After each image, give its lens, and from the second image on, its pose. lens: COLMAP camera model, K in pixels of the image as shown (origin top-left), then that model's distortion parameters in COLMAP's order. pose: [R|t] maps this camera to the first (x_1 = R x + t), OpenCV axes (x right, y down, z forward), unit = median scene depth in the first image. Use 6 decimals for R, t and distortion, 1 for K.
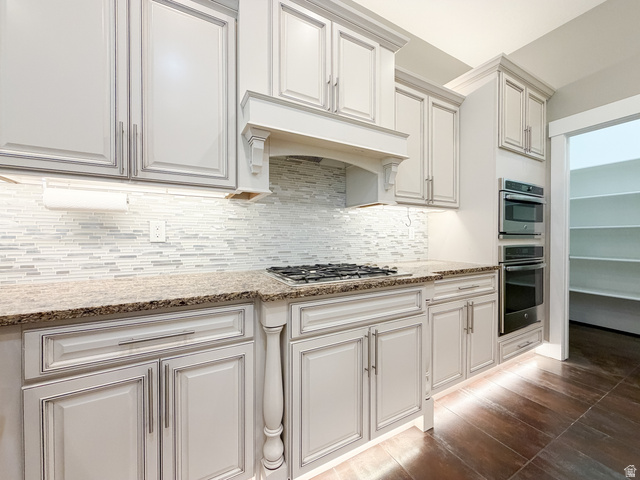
lens RADIAL K [[254.6, 0, 319.0], [0, 254.6, 240.3], [0, 0, 1]] dist [0.000727, 0.000060]
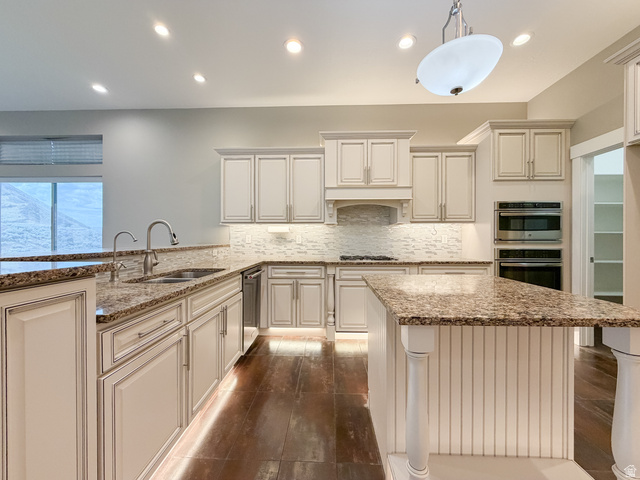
lens RADIAL K [[254.6, 0, 319.0], [0, 254.6, 240.3], [0, 0, 1]] dist [0.000727, 0.000060]
pose [[0.857218, 0.001984, -0.514949, 0.839876], [-0.004495, 0.999983, -0.003630, -0.019824], [0.514934, 0.005427, 0.857213, -1.065033]]
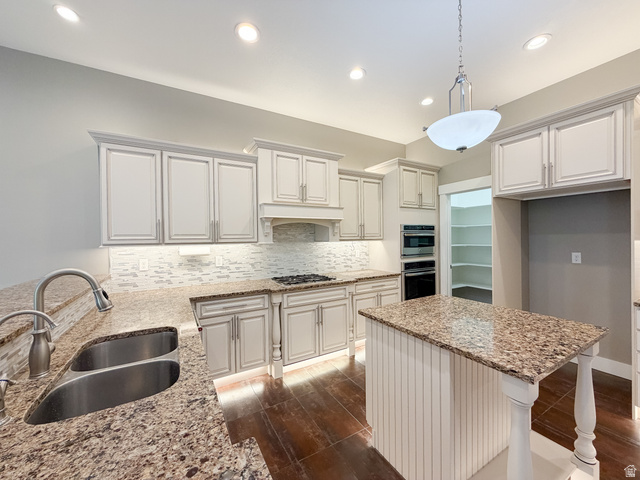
lens RADIAL K [[254.6, 0, 319.0], [0, 254.6, 240.3], [0, 0, 1]] dist [0.000727, 0.000060]
pose [[0.999776, -0.014161, 0.015756, 0.151100], [0.014181, 0.999899, -0.001132, -0.193453], [-0.015739, 0.001355, 0.999875, -1.084241]]
